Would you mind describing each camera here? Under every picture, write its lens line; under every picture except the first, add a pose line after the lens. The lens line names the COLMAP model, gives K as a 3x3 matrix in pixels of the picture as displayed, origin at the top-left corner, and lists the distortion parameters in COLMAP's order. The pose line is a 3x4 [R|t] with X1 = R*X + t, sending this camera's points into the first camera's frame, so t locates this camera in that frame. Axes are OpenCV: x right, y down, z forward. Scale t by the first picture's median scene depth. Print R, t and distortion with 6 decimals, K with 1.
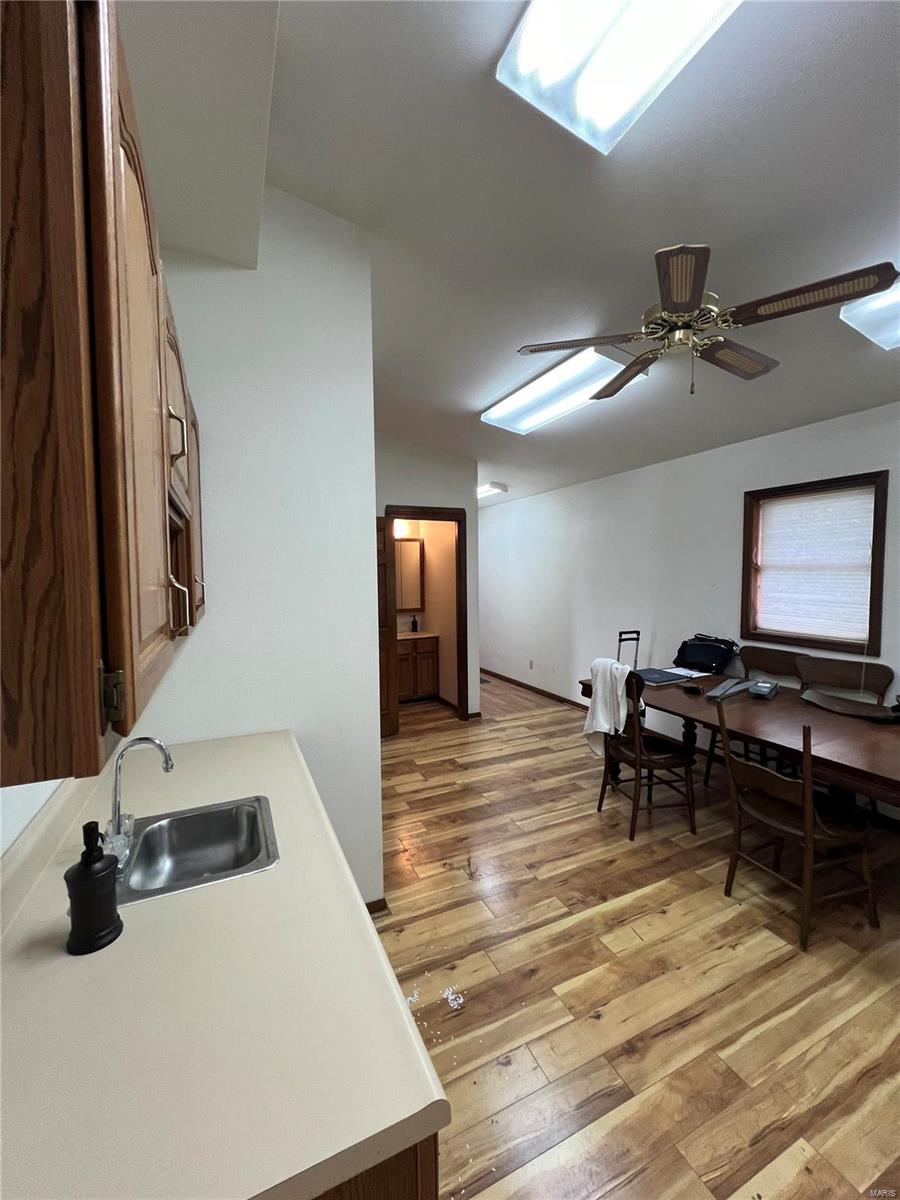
lens RADIAL K [[478.9, 0, 450.0], [0, 478.9, 600.0], [0, 0, 1]] dist [-0.003429, -0.000649]
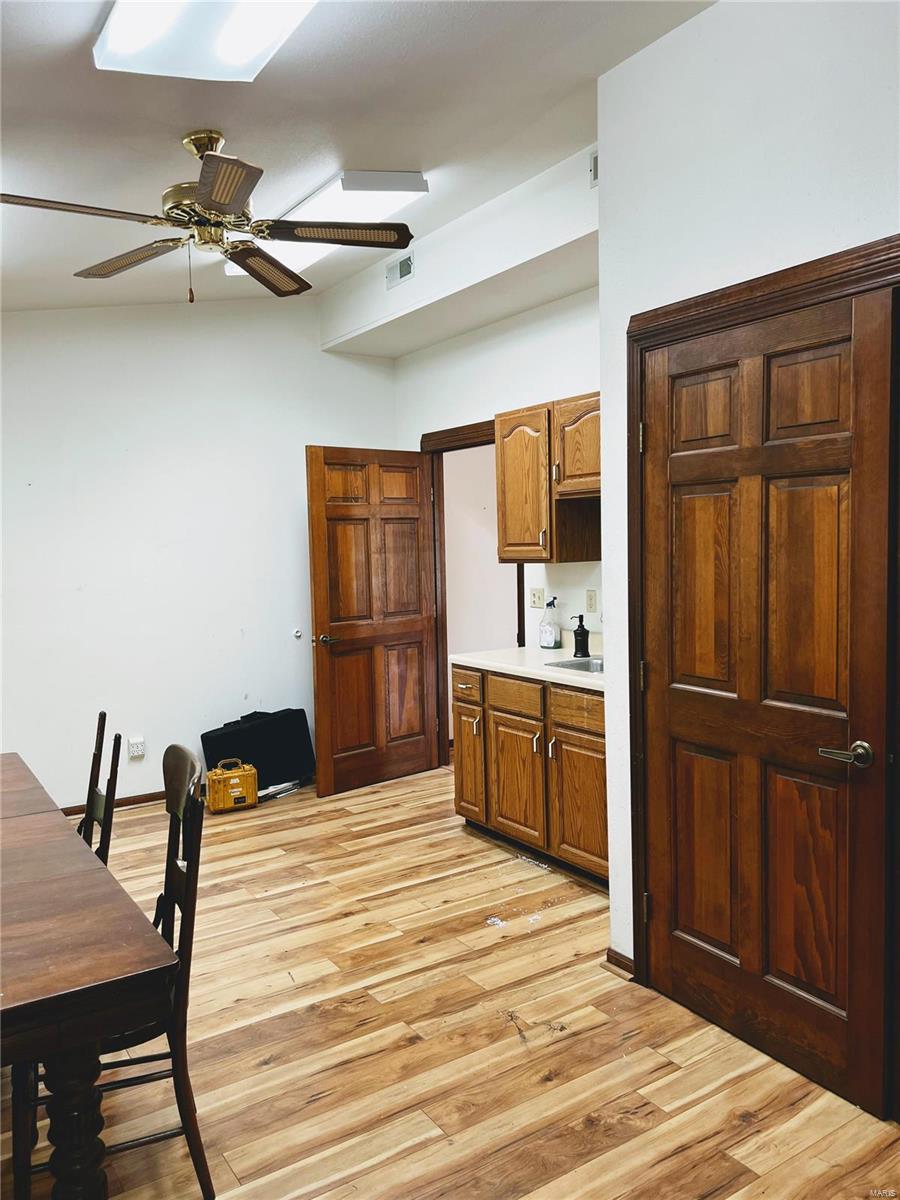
lens RADIAL K [[897.4, 0, 450.0], [0, 897.4, 600.0], [0, 0, 1]] dist [0.058440, -0.066693]
pose [[-0.987770, 0.040815, -0.150480, 0.282724], [0.022150, 0.992074, 0.123689, -0.103759], [0.154335, 0.118843, -0.980845, 2.113374]]
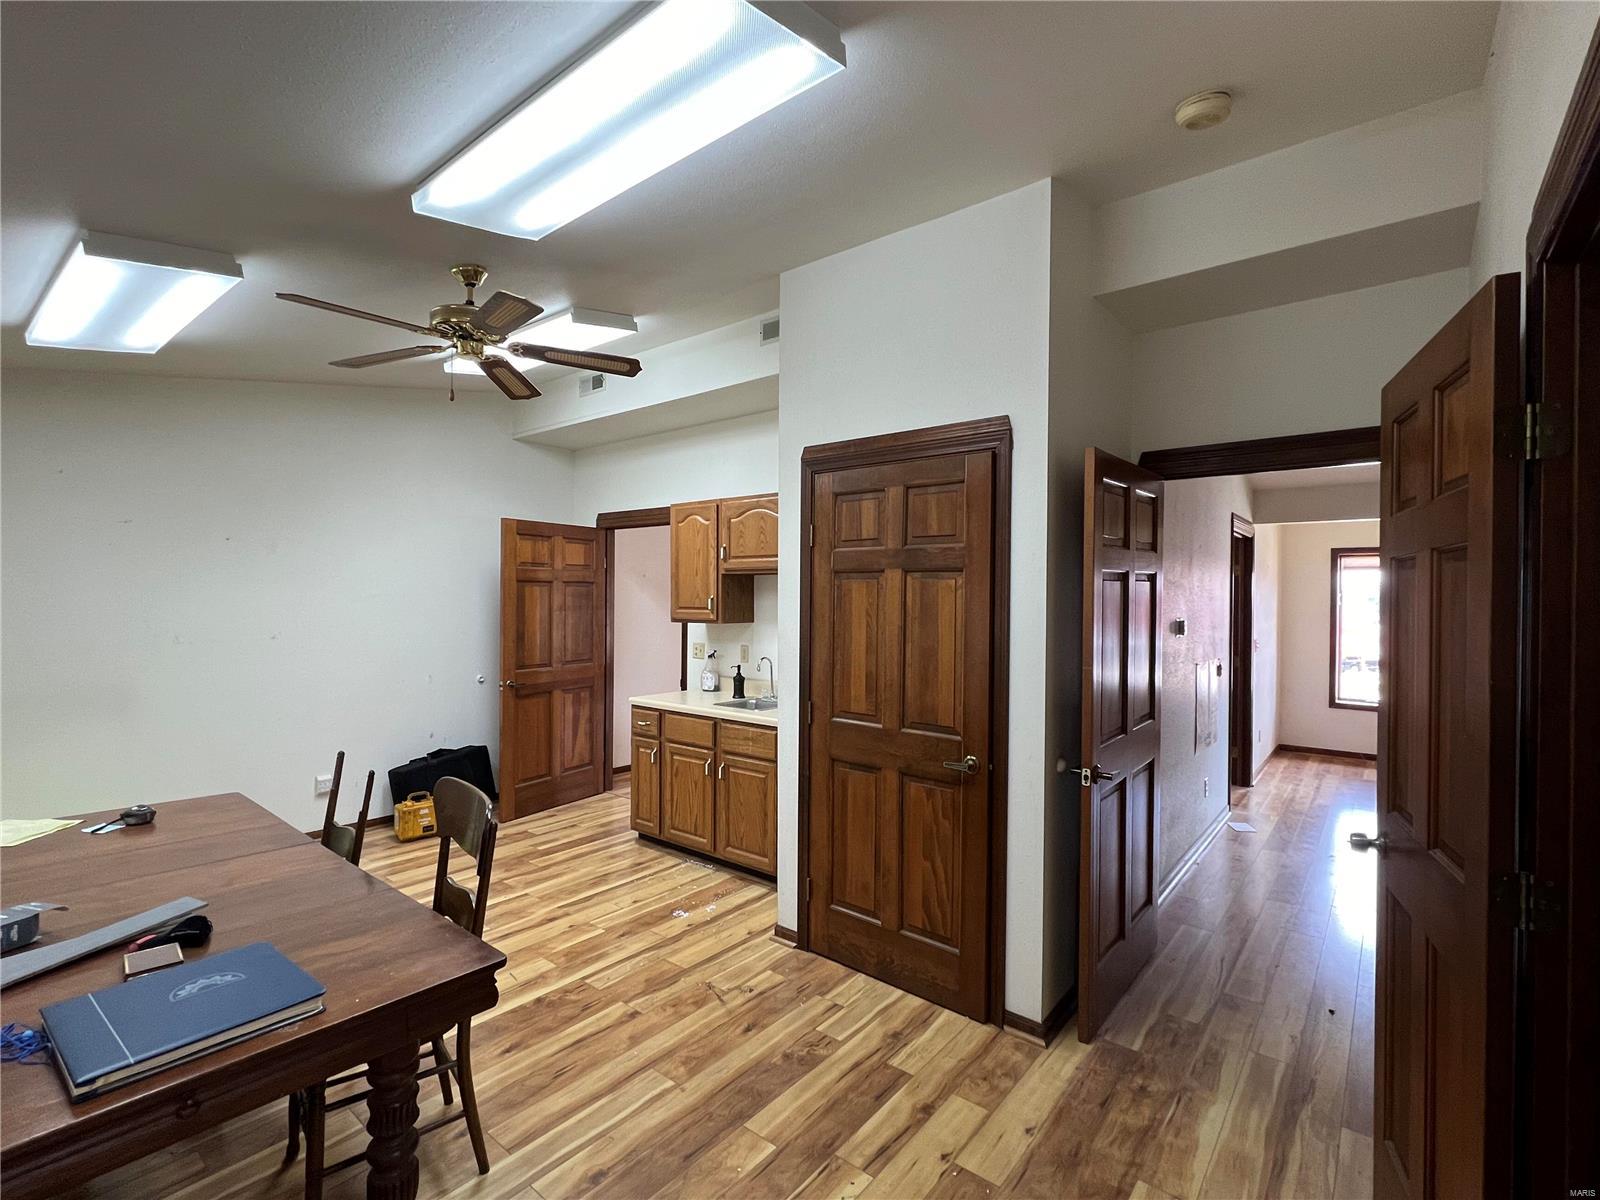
lens RADIAL K [[737.6, 0, 800.0], [0, 737.6, 600.0], [0, 0, 1]] dist [-0.001686, 0.000282]
pose [[-0.896989, -0.000927, -0.442052, 0.451271], [-0.028713, 0.998008, 0.056170, -0.122106], [0.441120, 0.063076, -0.895229, 2.140360]]
